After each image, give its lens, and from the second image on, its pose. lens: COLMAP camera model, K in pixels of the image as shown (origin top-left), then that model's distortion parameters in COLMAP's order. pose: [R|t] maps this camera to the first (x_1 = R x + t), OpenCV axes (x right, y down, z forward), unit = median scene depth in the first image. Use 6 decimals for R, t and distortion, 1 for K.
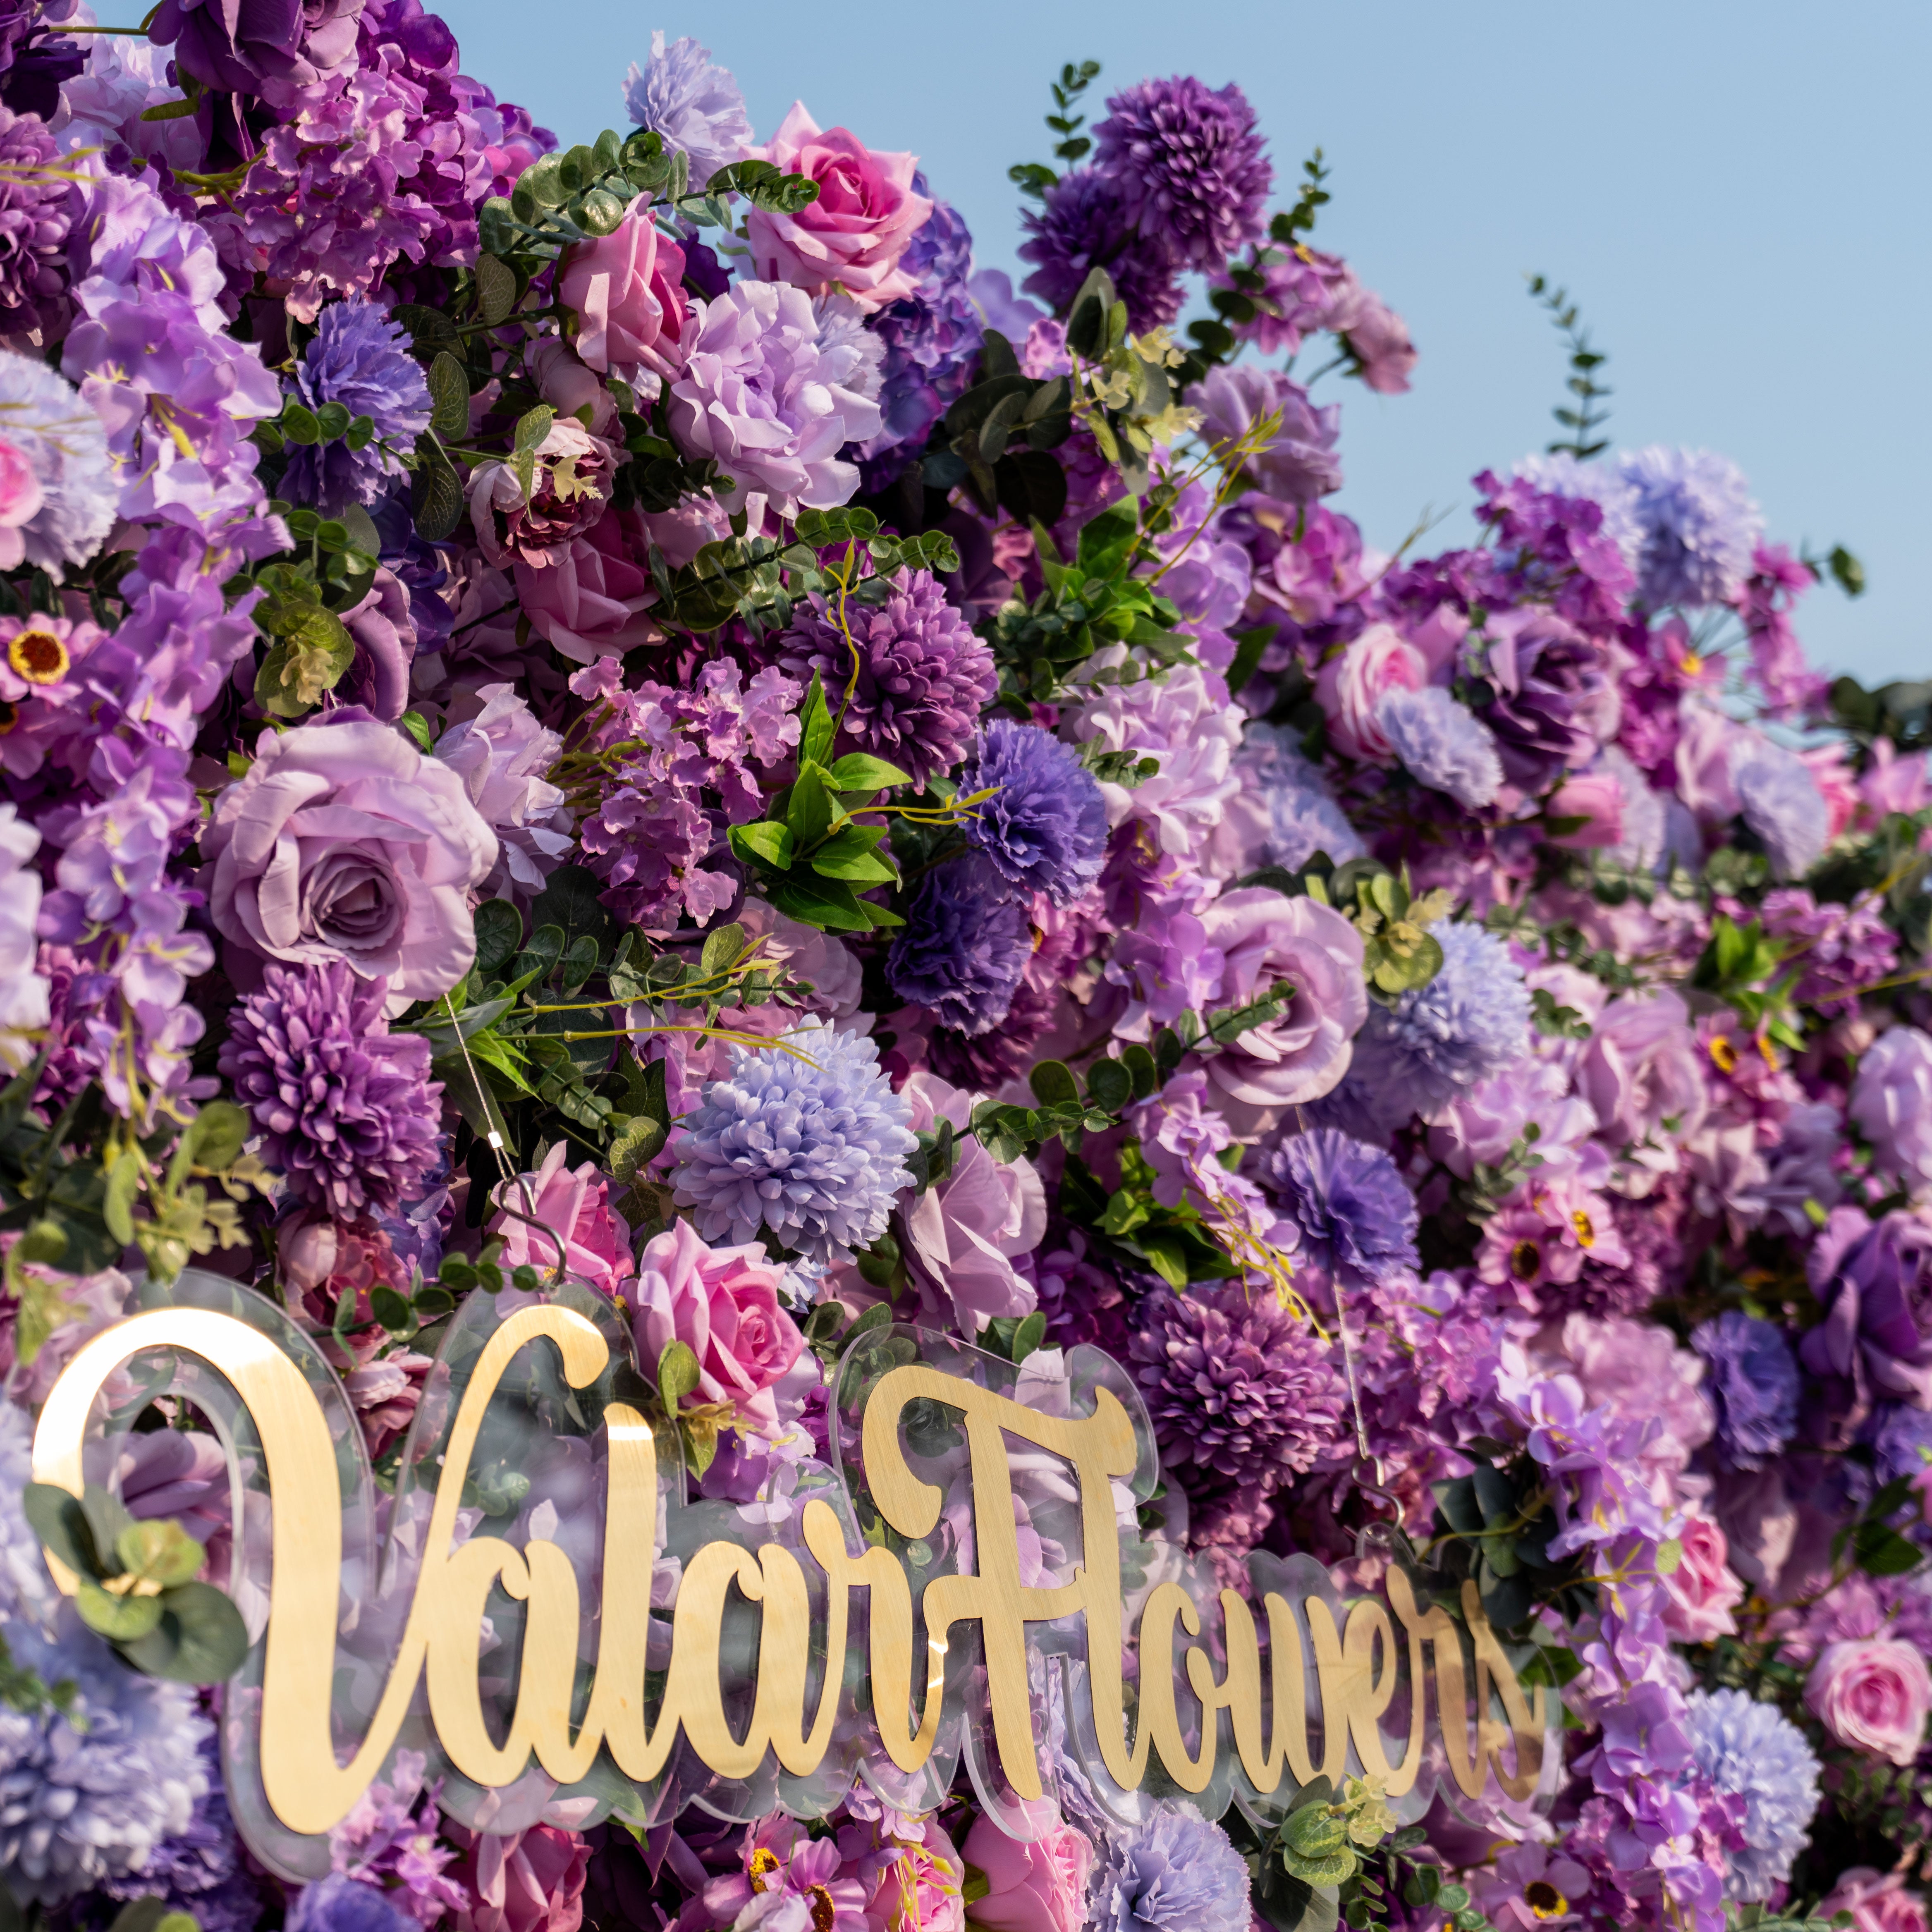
lens RADIAL K [[7727.6, 0, 966.0], [0, 7727.6, 966.0], [0, 0, 1]] dist [-0.079299, 2.212314]
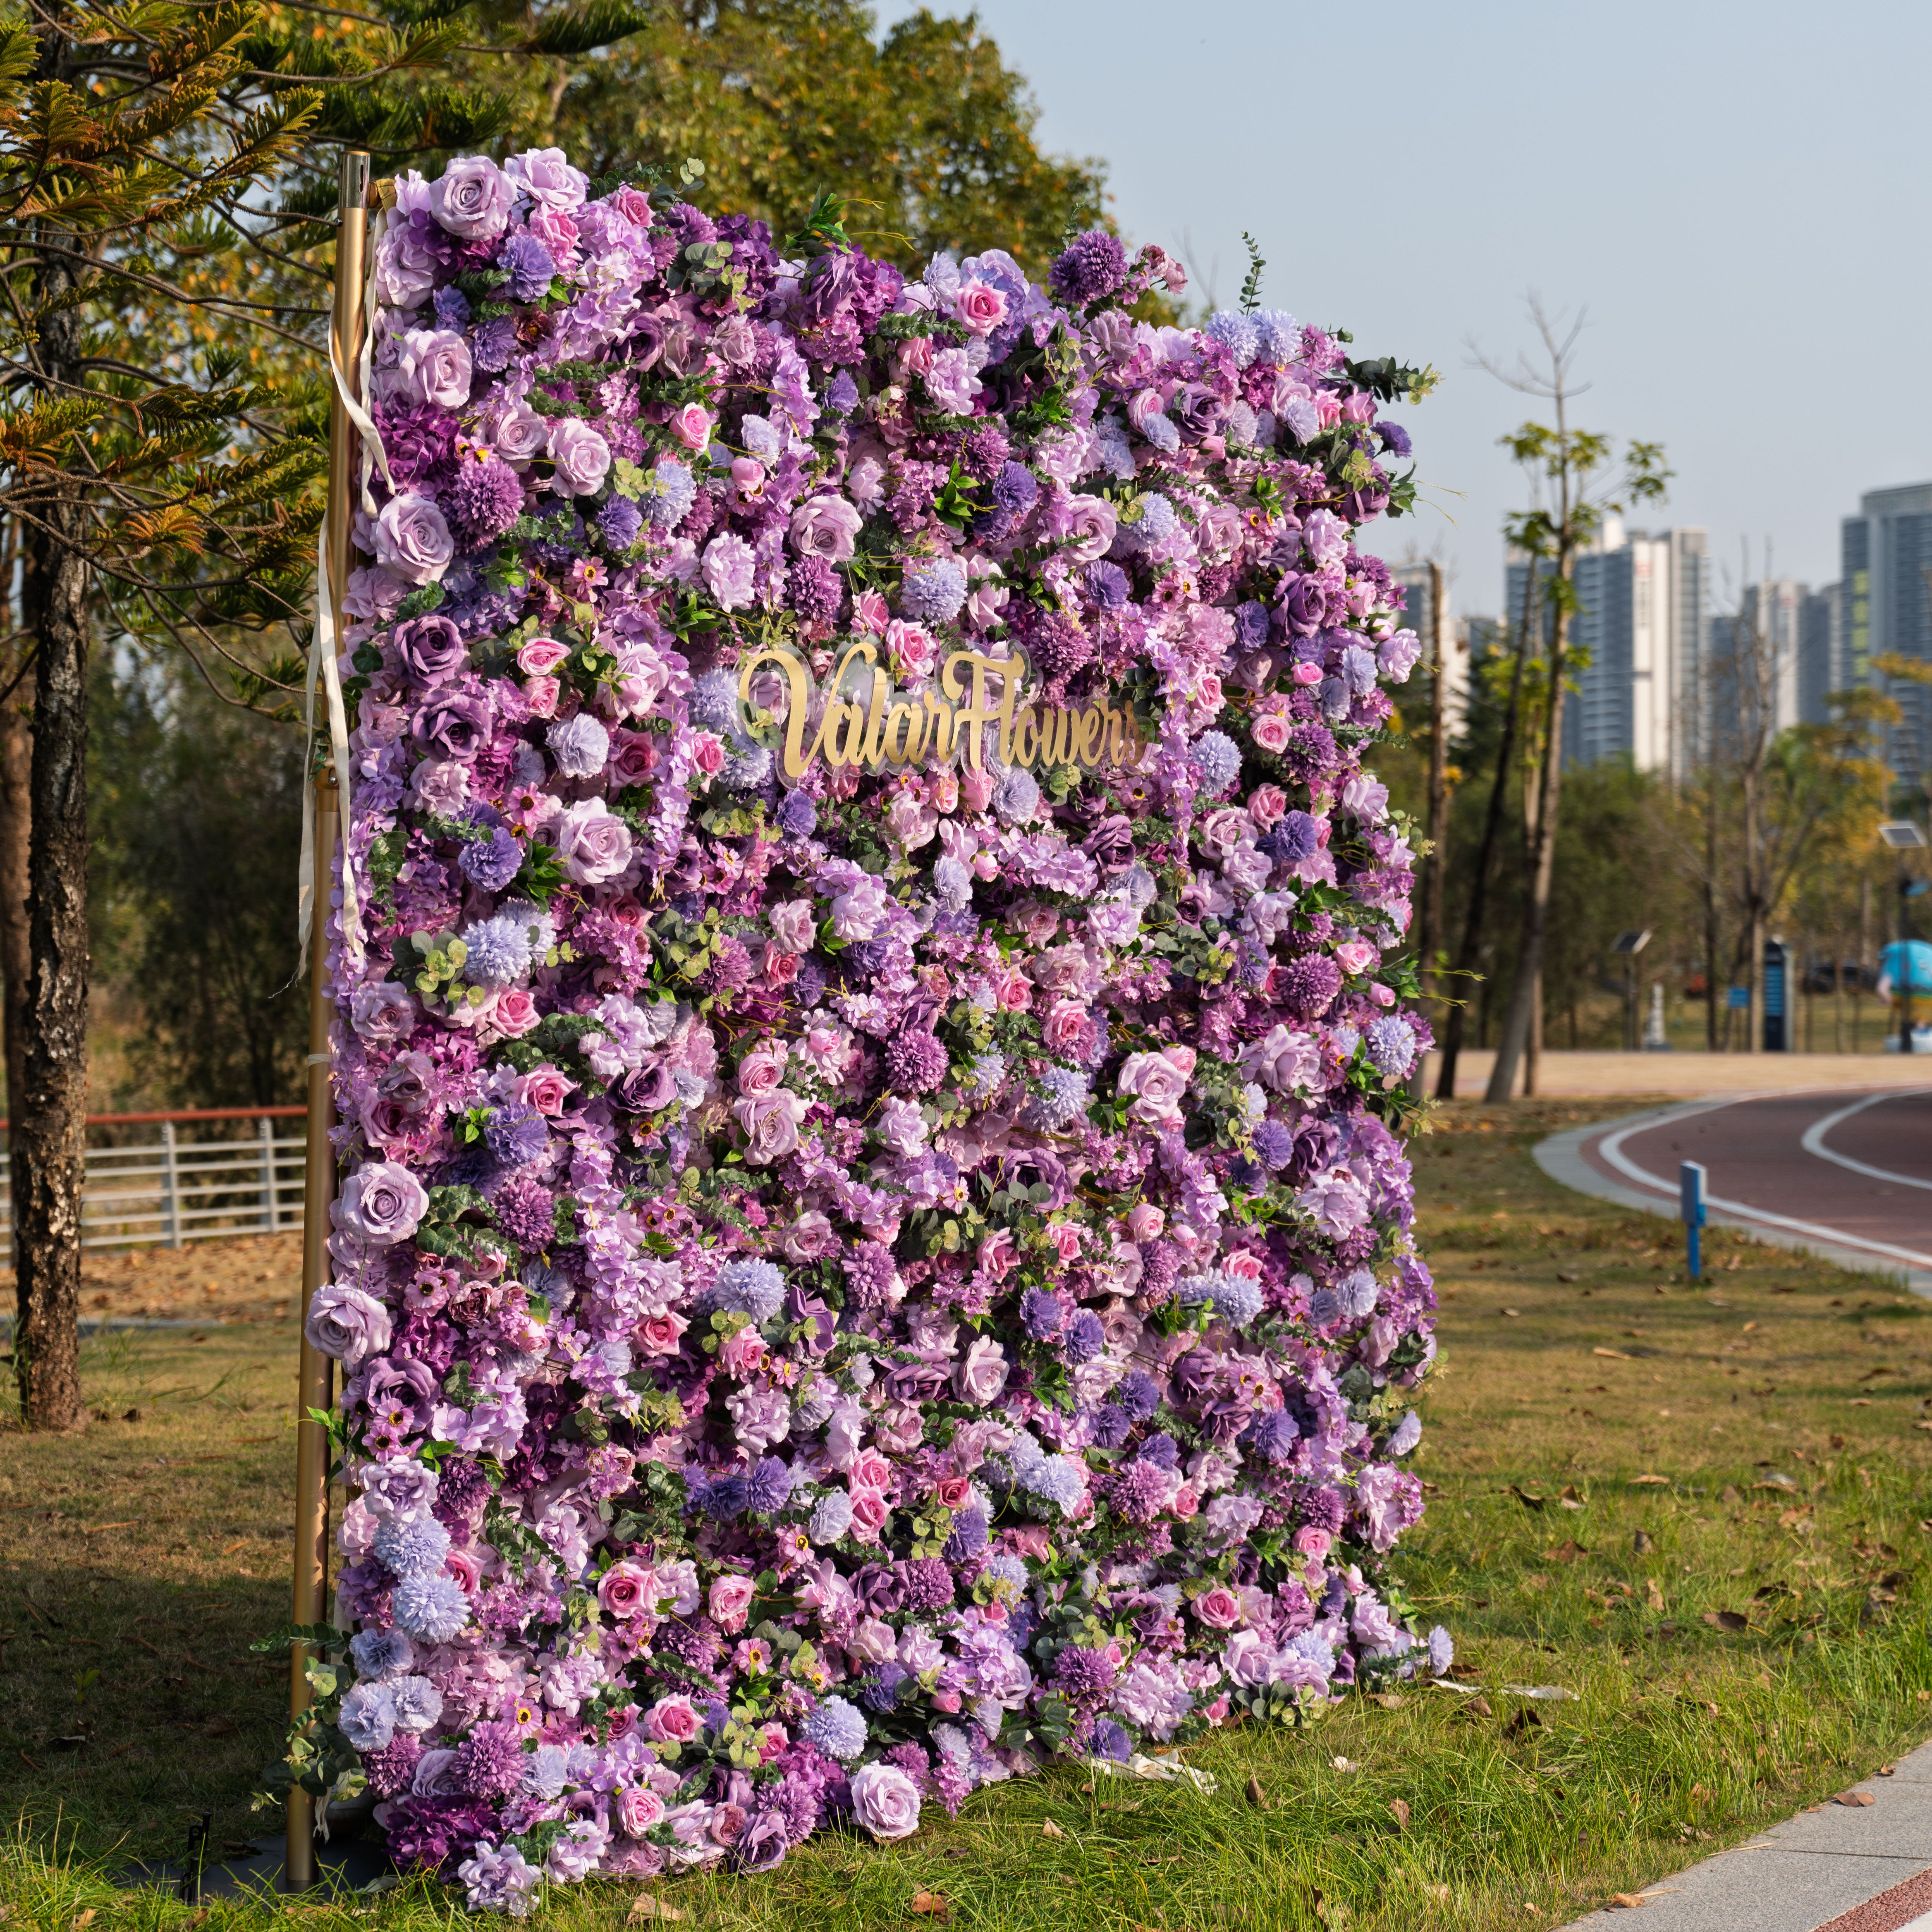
lens RADIAL K [[7727.6, 0, 966.0], [0, 7727.6, 966.0], [0, 0, 1]] dist [-0.079299, 2.212314]
pose [[0.992603, 0.116350, -0.034680, 0.144002], [-0.106776, 0.972550, 0.206748, -0.575887], [0.057783, -0.201516, 0.977779, -2.700046]]
